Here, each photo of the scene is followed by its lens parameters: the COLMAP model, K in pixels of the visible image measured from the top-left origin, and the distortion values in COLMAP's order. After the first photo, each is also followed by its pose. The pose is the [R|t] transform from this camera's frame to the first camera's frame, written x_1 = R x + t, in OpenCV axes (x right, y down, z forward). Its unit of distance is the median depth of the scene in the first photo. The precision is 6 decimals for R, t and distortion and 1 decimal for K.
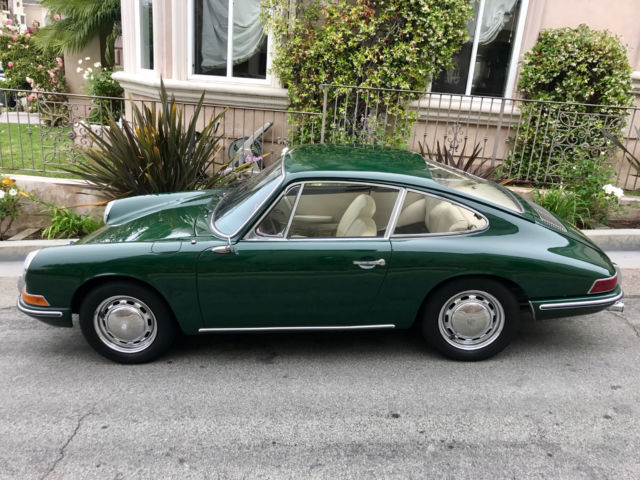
lens RADIAL K [[526.3, 0, 311.6], [0, 526.3, 240.2], [0, 0, 1]] dist [0.005720, -0.000451]
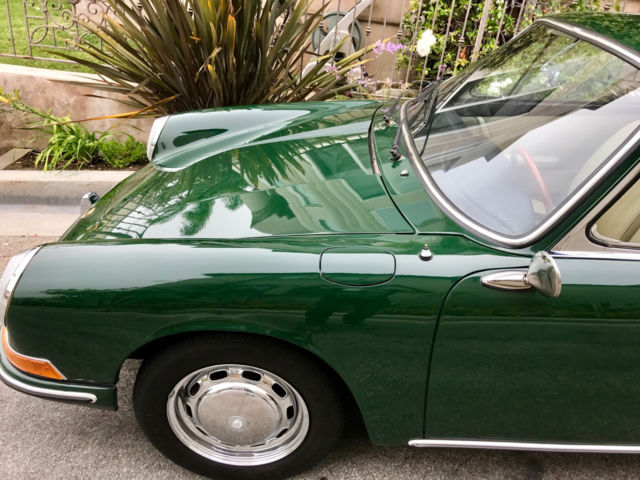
lens RADIAL K [[526.3, 0, 311.6], [0, 526.3, 240.2], [0, 0, 1]] dist [0.005720, -0.000451]
pose [[0.999620, 0.026179, 0.008586, -0.195362], [-0.027314, 0.982449, 0.184519, -0.048160], [-0.003604, -0.184683, 0.982791, 0.383298]]
